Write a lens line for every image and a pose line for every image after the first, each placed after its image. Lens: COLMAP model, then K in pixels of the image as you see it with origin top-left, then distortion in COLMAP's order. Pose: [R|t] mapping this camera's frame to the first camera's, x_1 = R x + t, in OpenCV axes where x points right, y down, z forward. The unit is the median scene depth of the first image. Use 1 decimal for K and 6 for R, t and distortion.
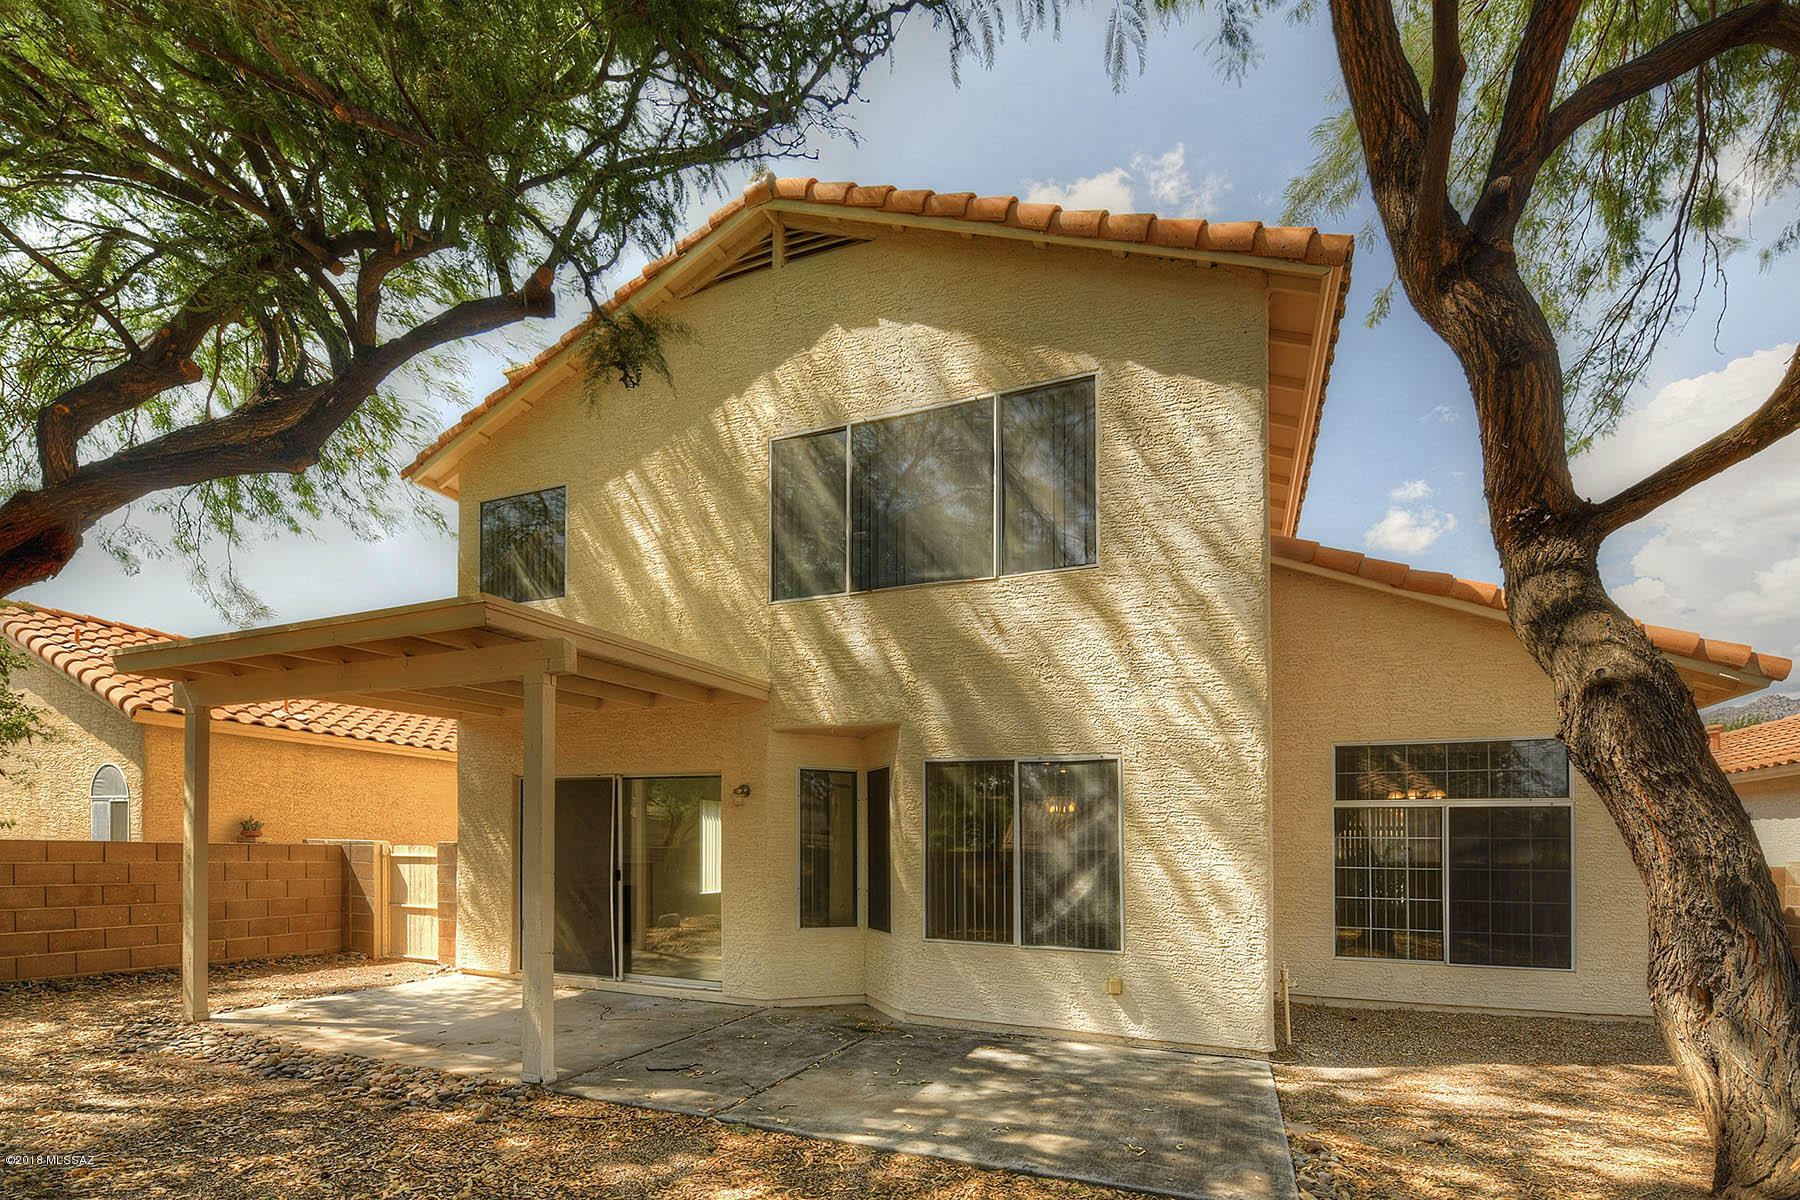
lens RADIAL K [[755.9, 0, 899.7], [0, 755.9, 672.7], [0, 0, 1]] dist [-0.015812, -0.000305]
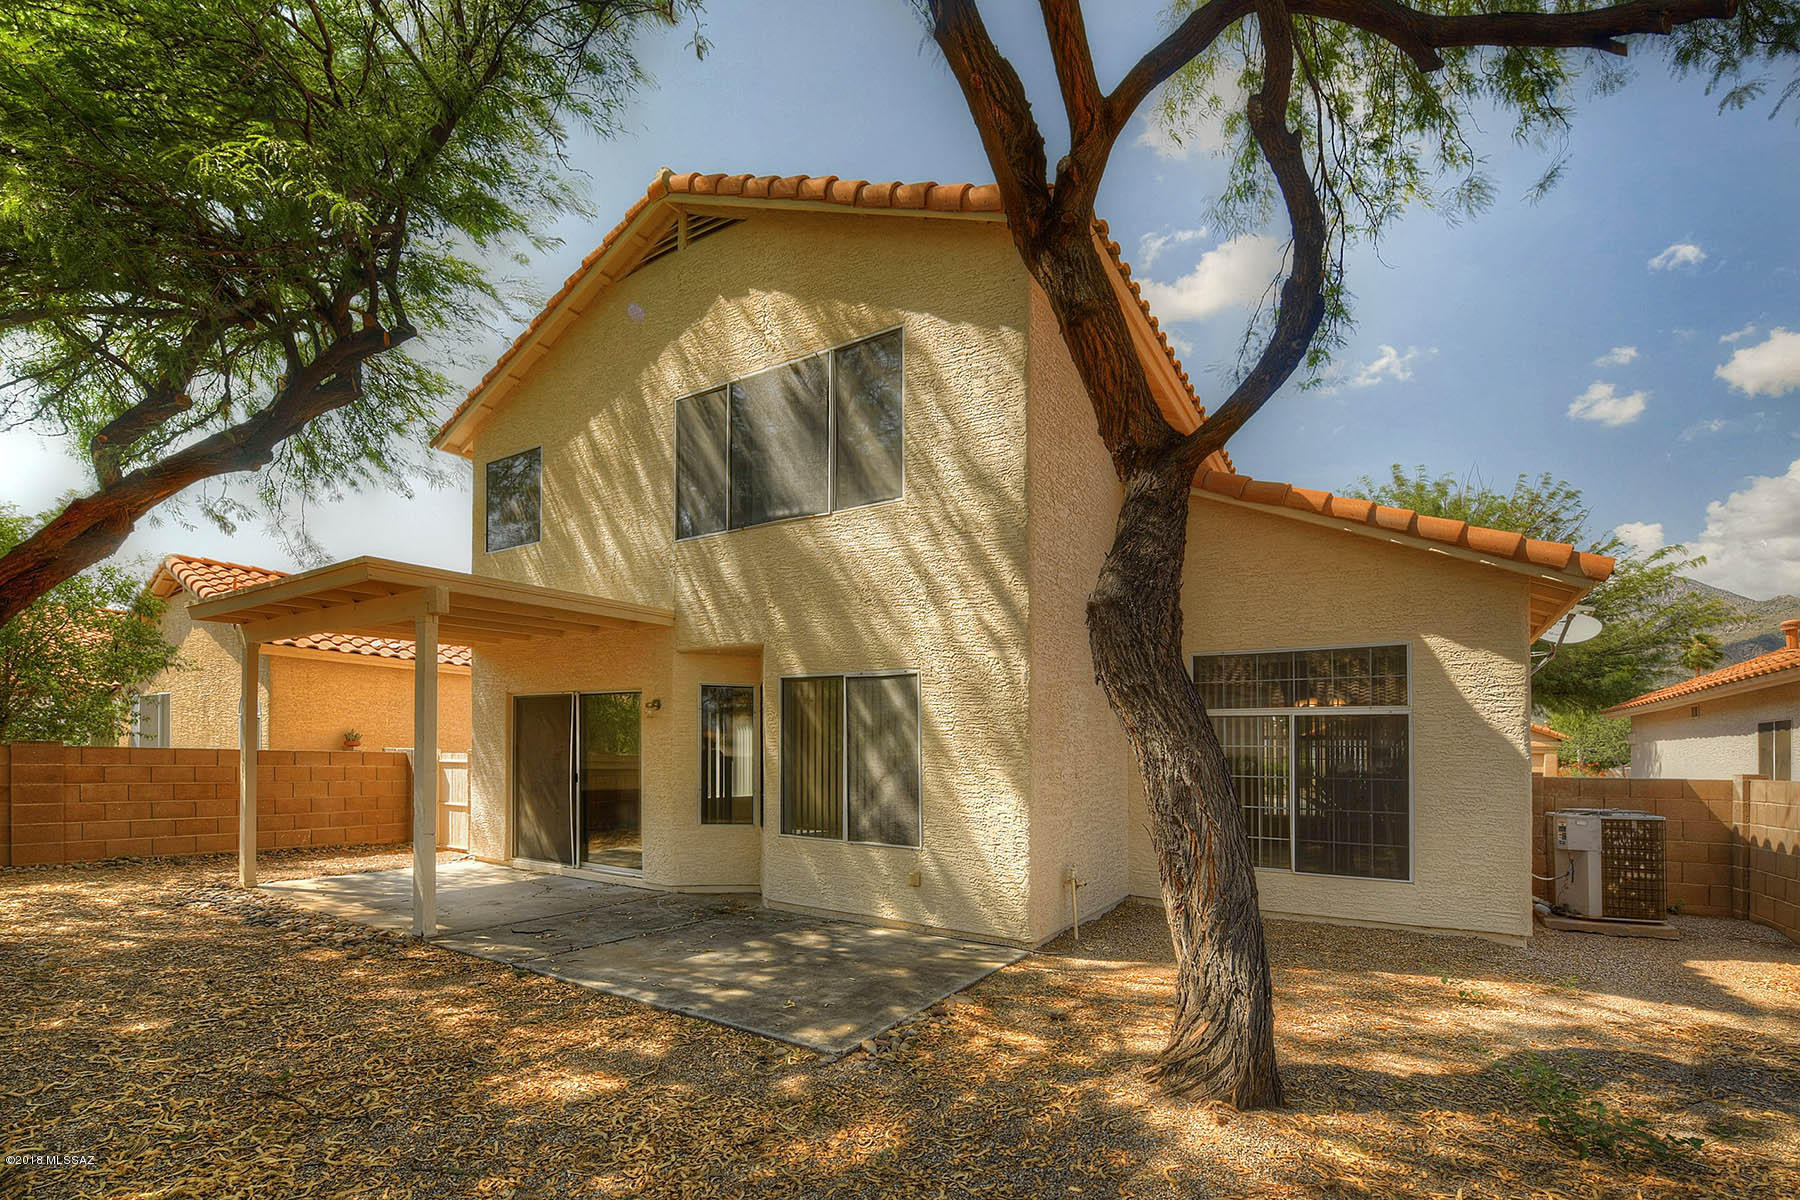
lens RADIAL K [[756.7, 0, 896.1], [0, 756.7, 572.5], [0, 0, 1]] dist [-0.014687, -0.000118]
pose [[0.984461, -0.038952, -0.171228, 0.391760], [0.036386, 0.999174, -0.018099, -0.012778], [0.171791, 0.011588, 0.985065, -0.087400]]
